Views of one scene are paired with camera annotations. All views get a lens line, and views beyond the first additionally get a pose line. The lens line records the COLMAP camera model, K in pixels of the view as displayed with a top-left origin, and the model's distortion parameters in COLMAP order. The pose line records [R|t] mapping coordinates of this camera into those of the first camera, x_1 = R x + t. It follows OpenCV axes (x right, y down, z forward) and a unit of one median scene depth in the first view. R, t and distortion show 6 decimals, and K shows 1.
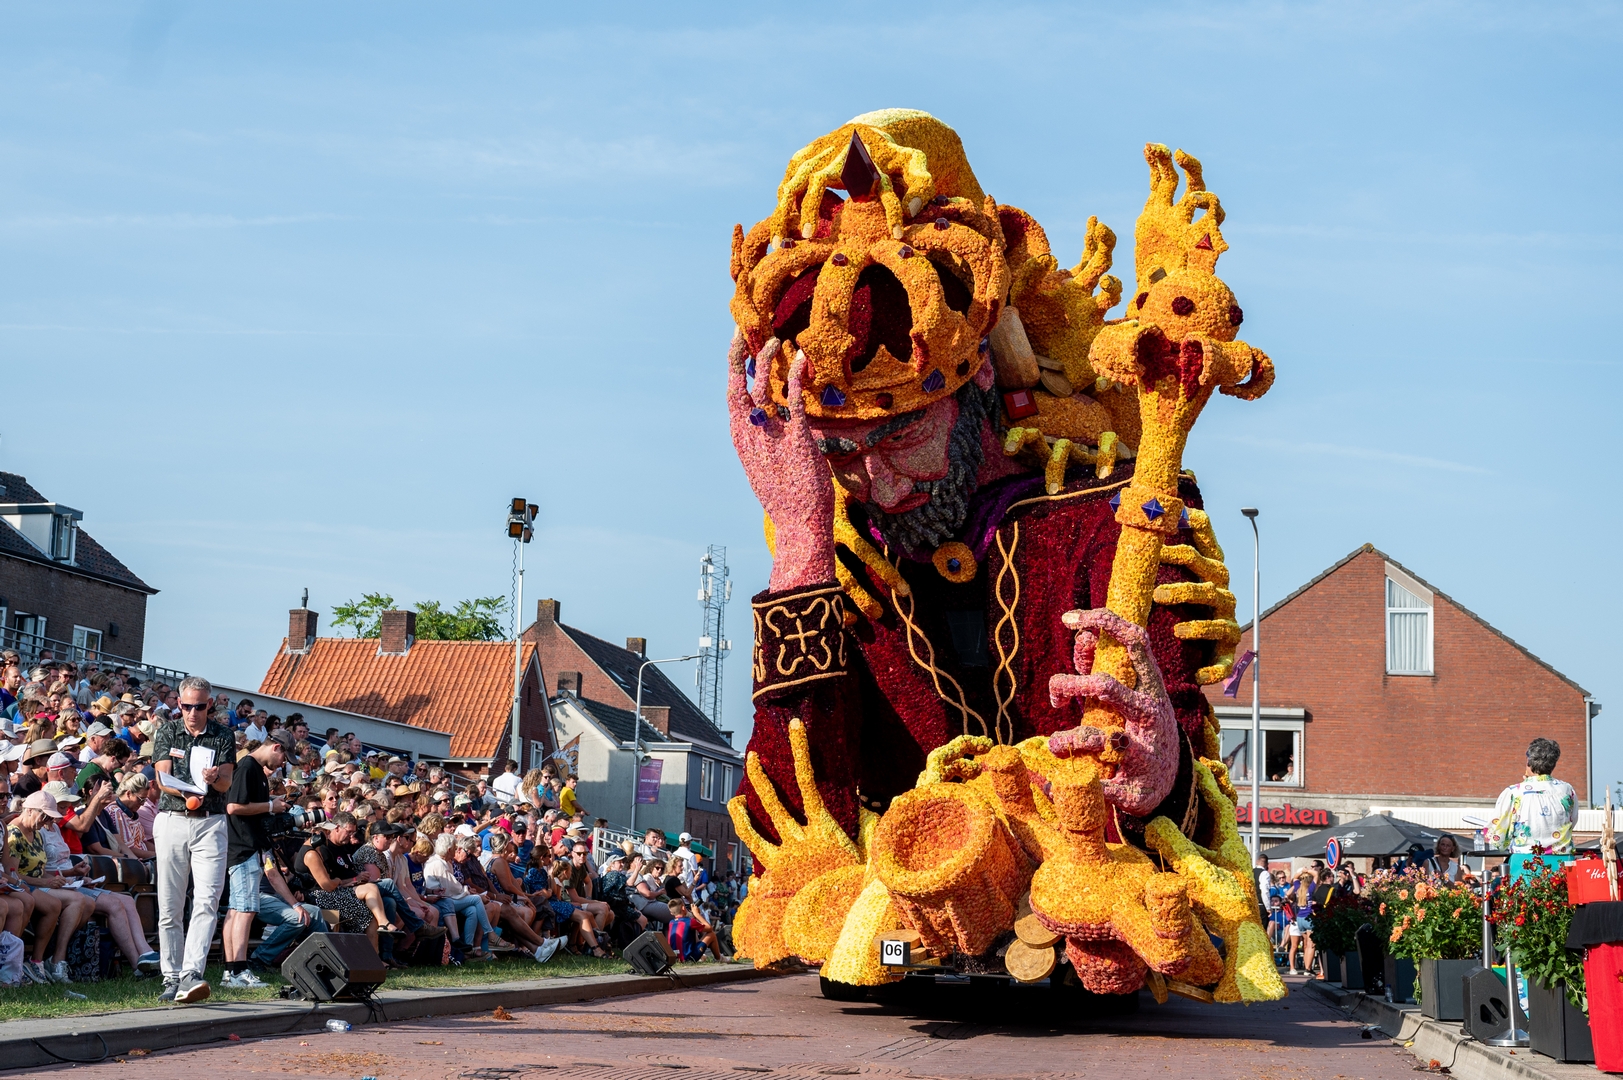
lens RADIAL K [[2523.7, 0, 684.4], [0, 2523.7, 524.6], [0, 0, 1]] dist [0.024410, 0.000000]
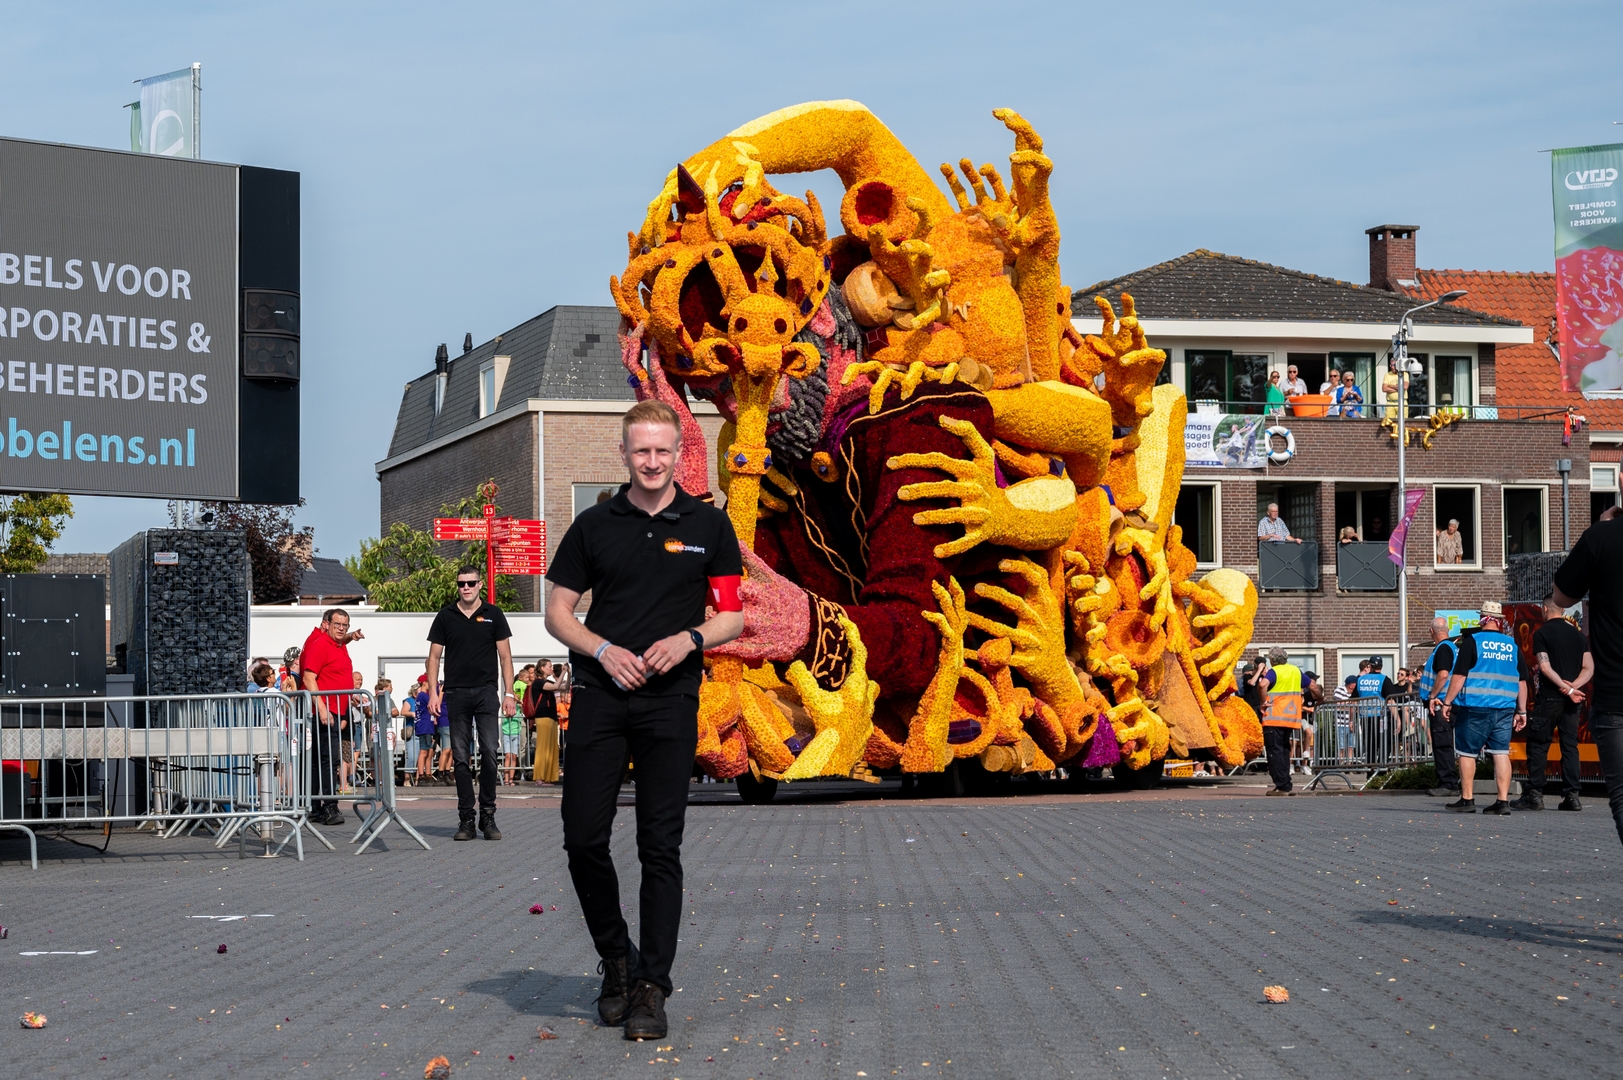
lens RADIAL K [[3393.4, 0, 796.9], [0, 3393.4, 540.9], [0, 0, 1]] dist [-0.058415, 0.000000]
pose [[0.952780, -0.069288, -0.295652, 0.649359], [0.094765, 0.992840, 0.072715, -0.081735], [0.288497, -0.097299, 0.952524, -0.725690]]
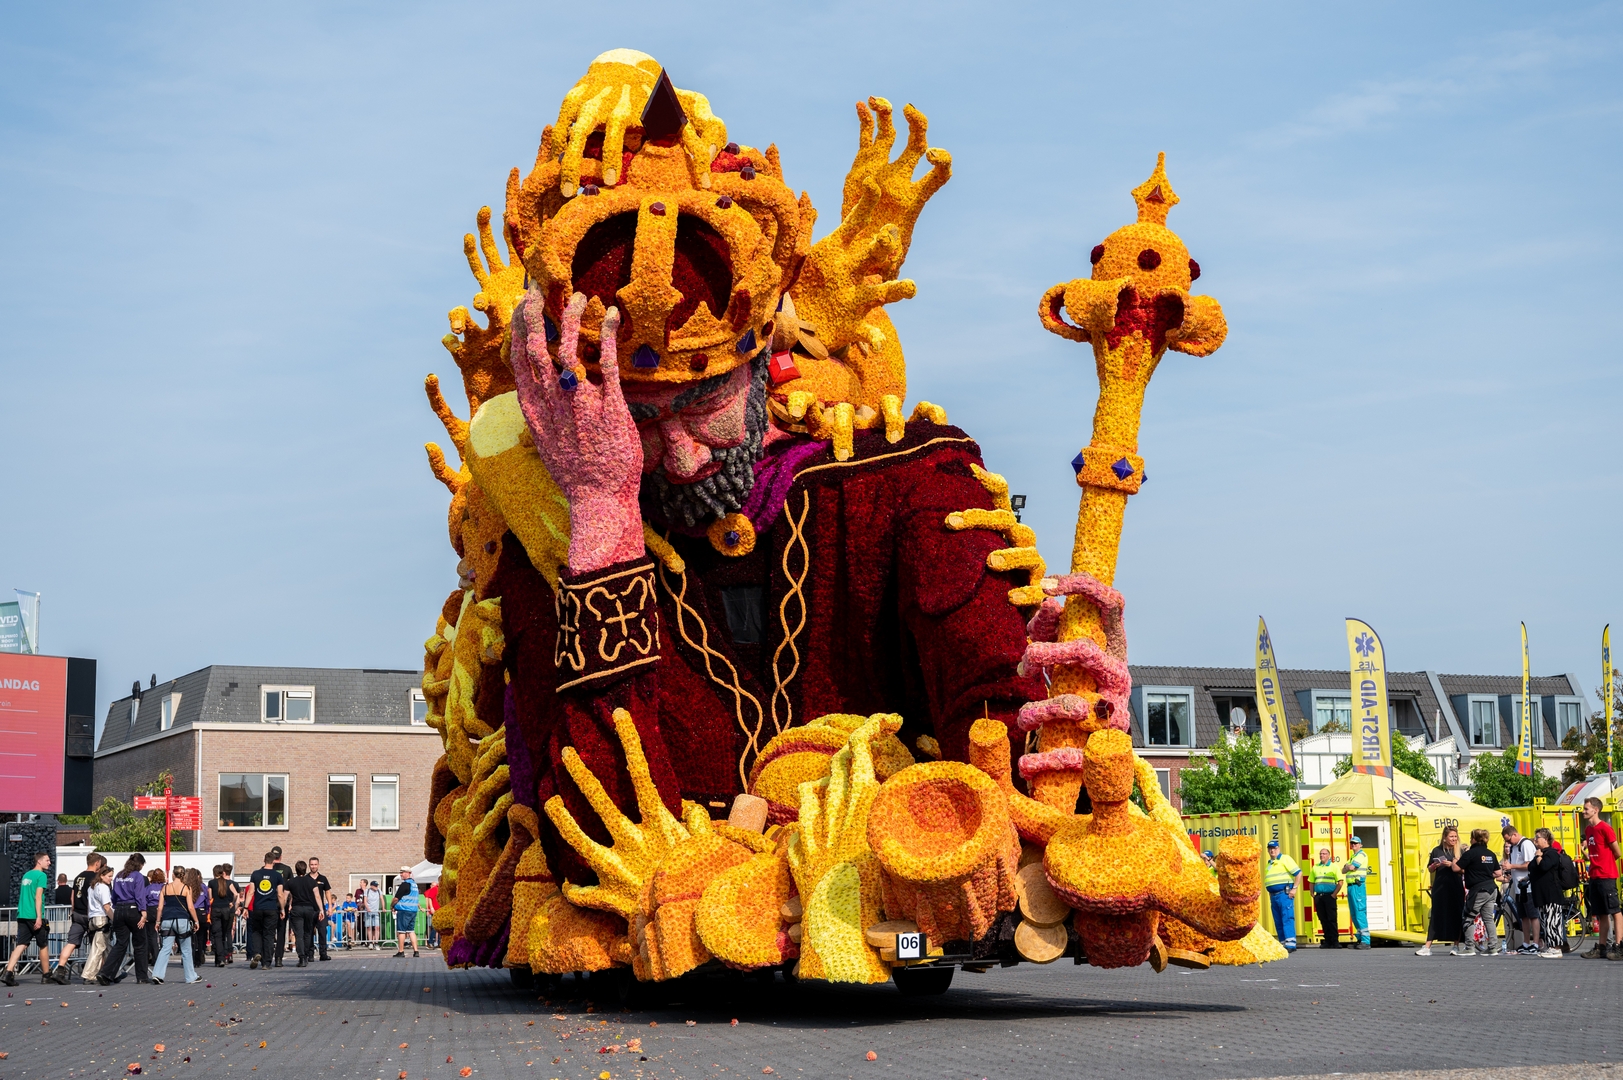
lens RADIAL K [[2585.1, 0, 867.7], [0, 2585.1, 573.8], [0, 0, 1]] dist [-0.038744, 0.000000]
pose [[0.920499, -0.033168, 0.389335, -0.236980], [0.023408, 0.999282, 0.029788, 0.001917], [-0.390043, -0.018306, 0.920615, 0.098571]]
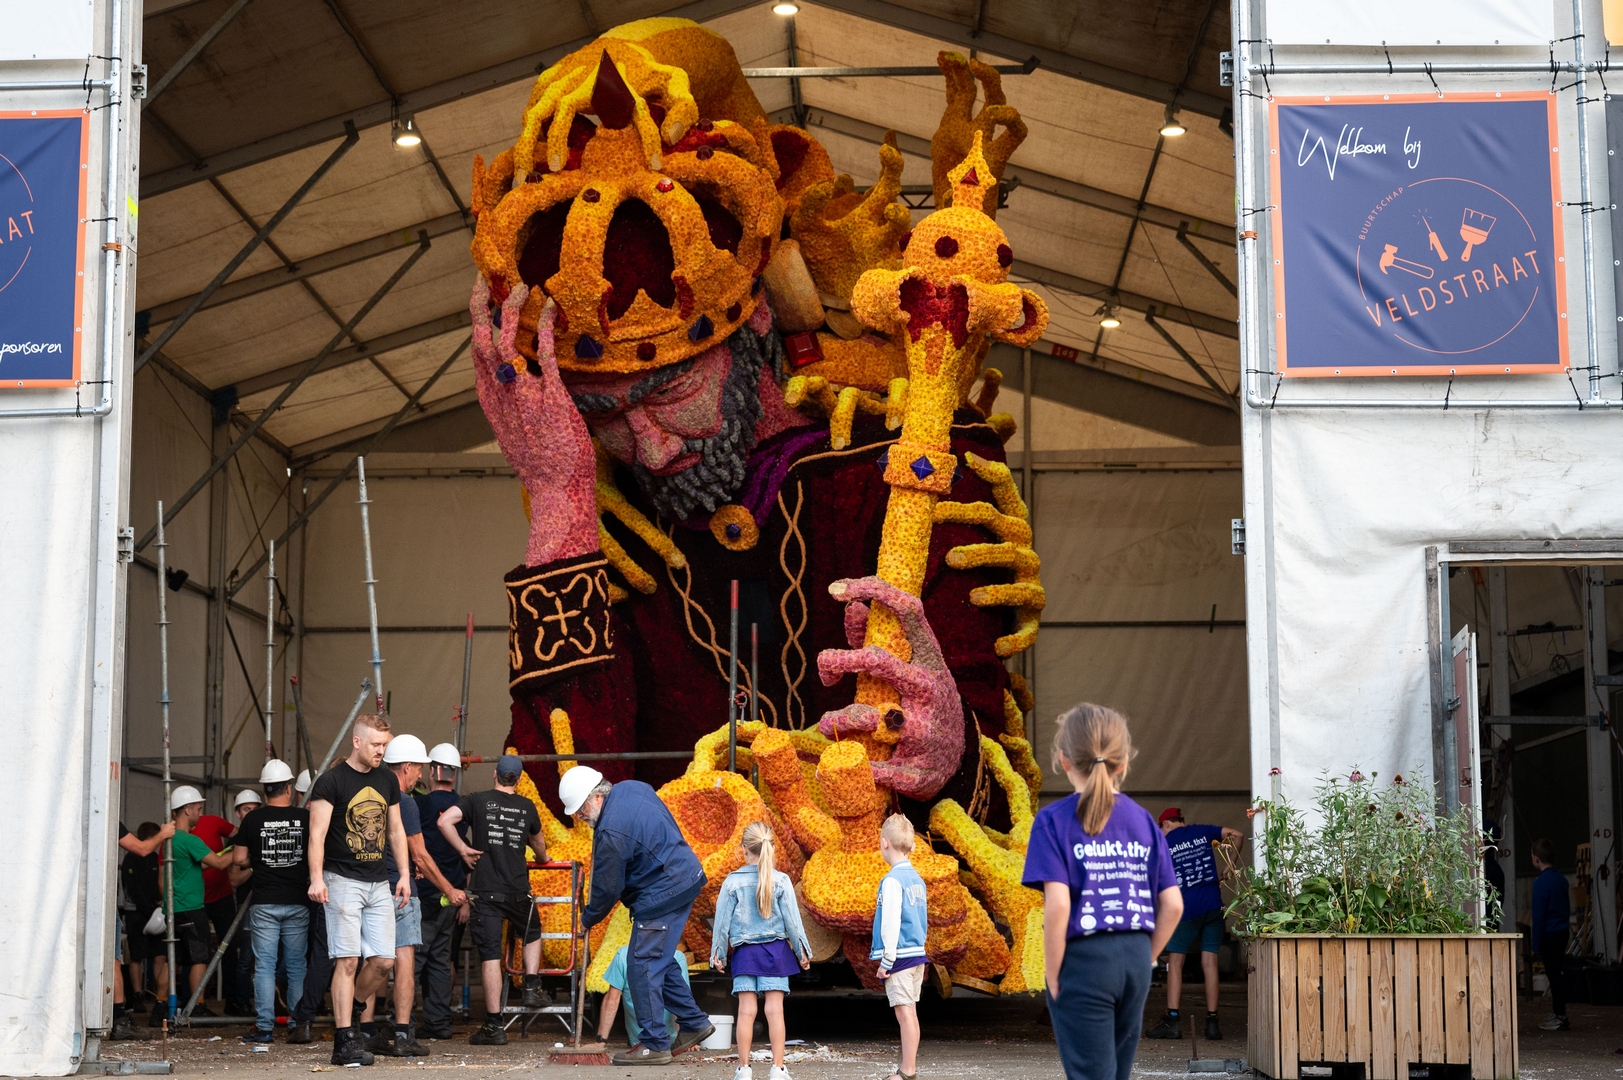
lens RADIAL K [[3105.0, 0, 790.4], [0, 3105.0, 497.6], [0, 0, 1]] dist [-0.001775, 0.000000]
pose [[0.994606, -0.031524, 0.098821, 0.019584], [0.030783, 0.999485, 0.009016, -0.005504], [-0.099055, -0.005926, 0.995064, -0.102937]]
